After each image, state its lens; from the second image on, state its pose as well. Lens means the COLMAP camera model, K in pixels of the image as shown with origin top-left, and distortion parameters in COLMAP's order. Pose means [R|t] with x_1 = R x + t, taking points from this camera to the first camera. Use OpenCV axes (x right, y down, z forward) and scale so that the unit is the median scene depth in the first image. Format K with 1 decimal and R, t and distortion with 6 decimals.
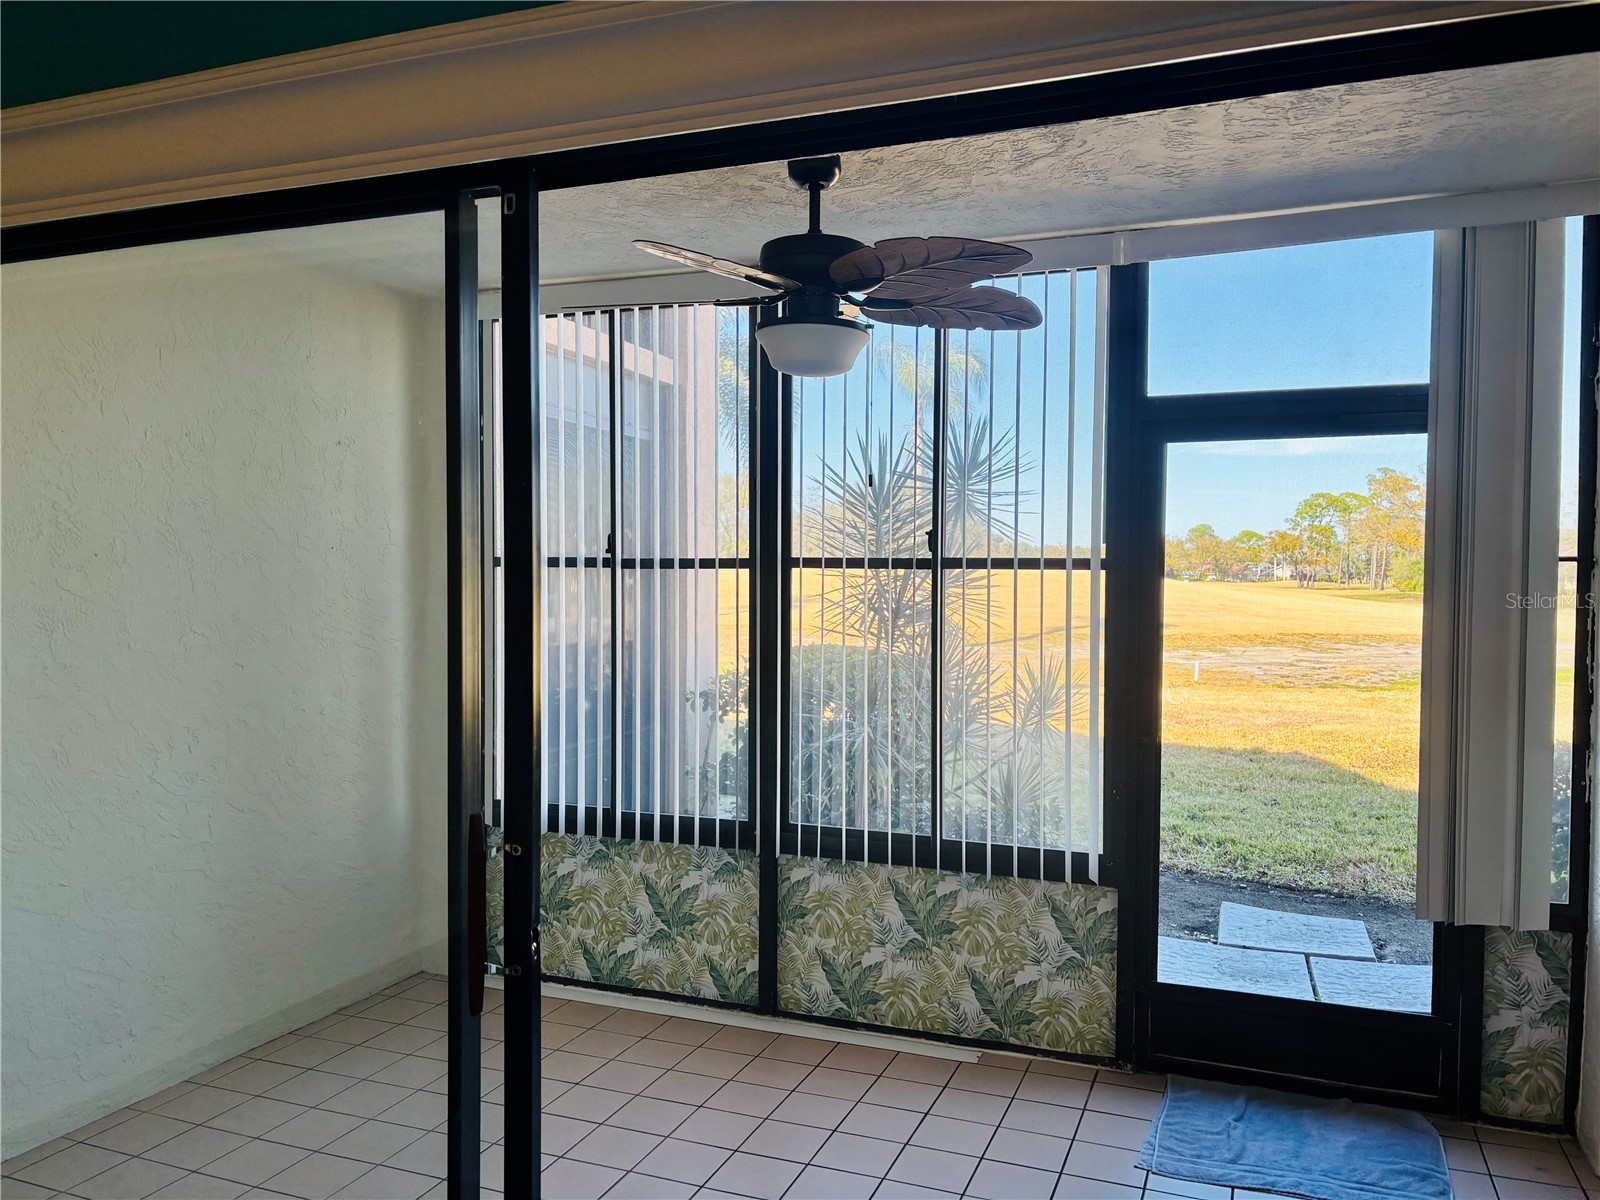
lens RADIAL K [[1213.4, 0, 808.7], [0, 1213.4, 605.5], [0, 0, 1]] dist [0.006699, 0.003197]
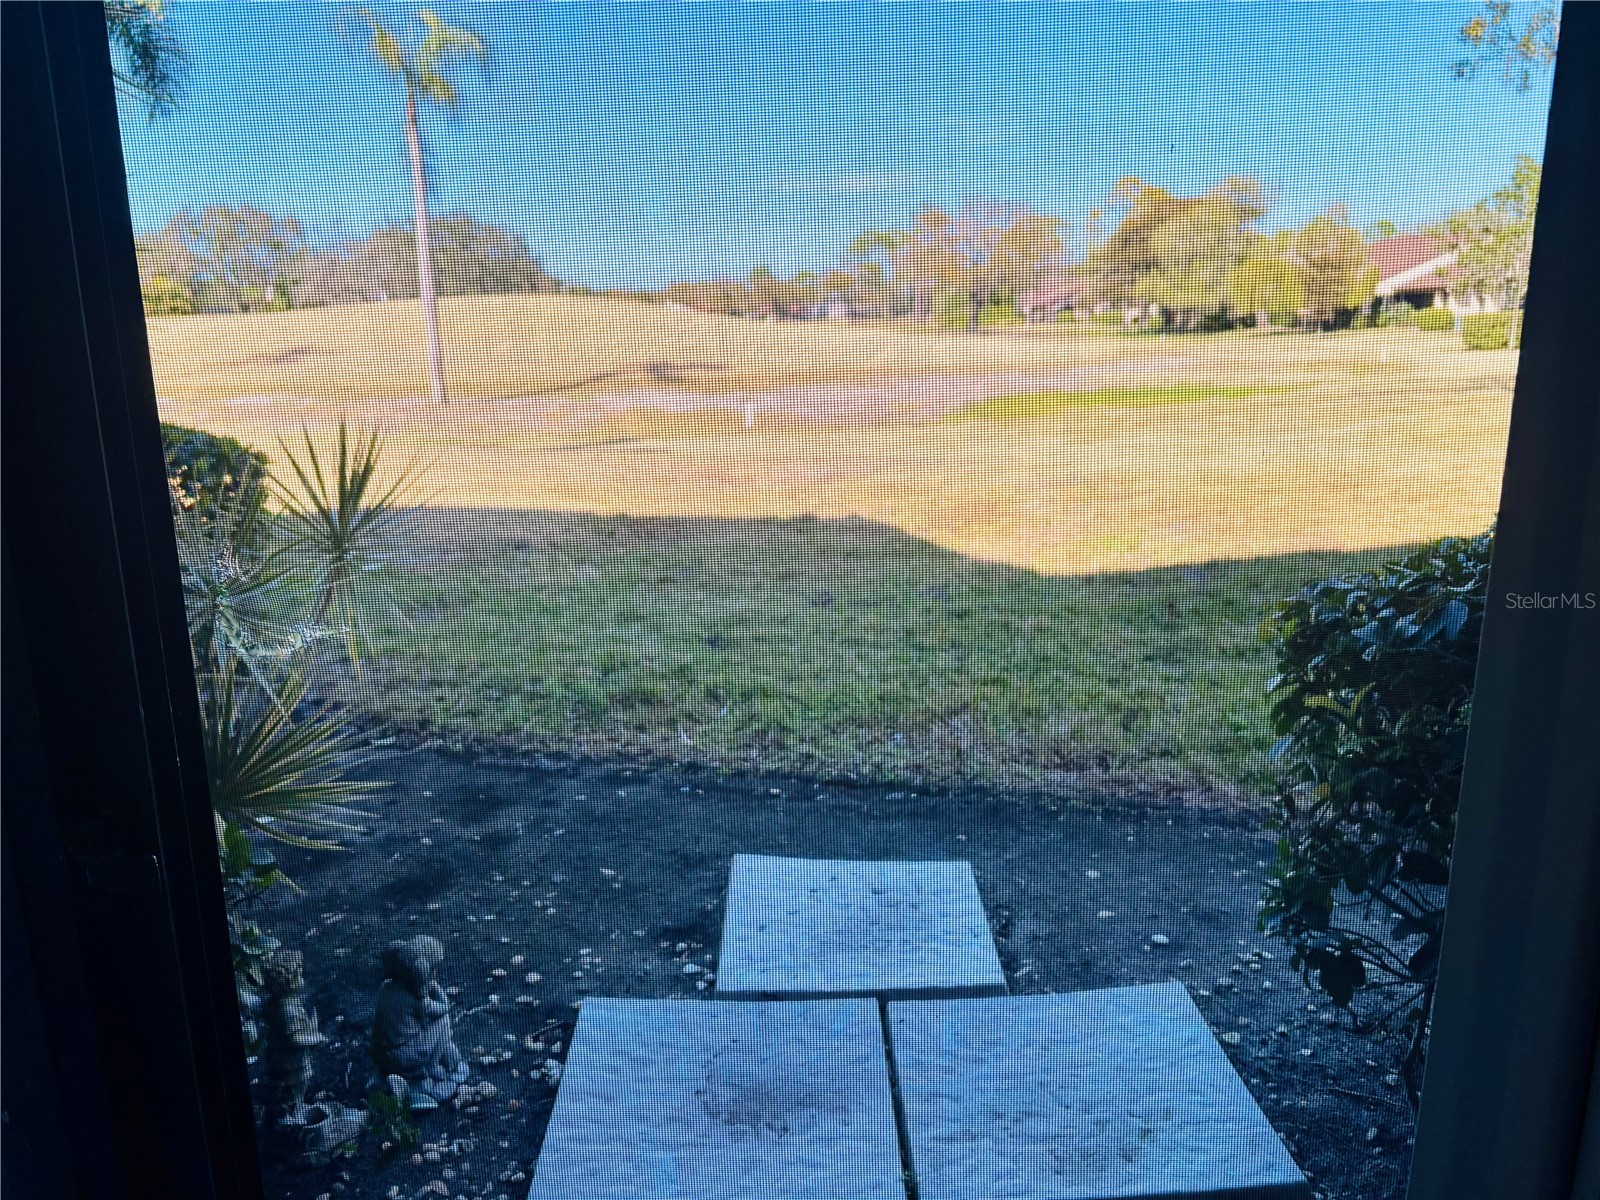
lens RADIAL K [[1225.9, 0, 800.0], [0, 1225.9, 600.0], [0, 0, 1]] dist [0.102644, 0.000857]
pose [[0.941566, -0.095396, 0.323036, 0.172375], [0.029684, 0.978825, 0.202536, 0.017654], [-0.335517, -0.181112, 0.924460, 0.429004]]
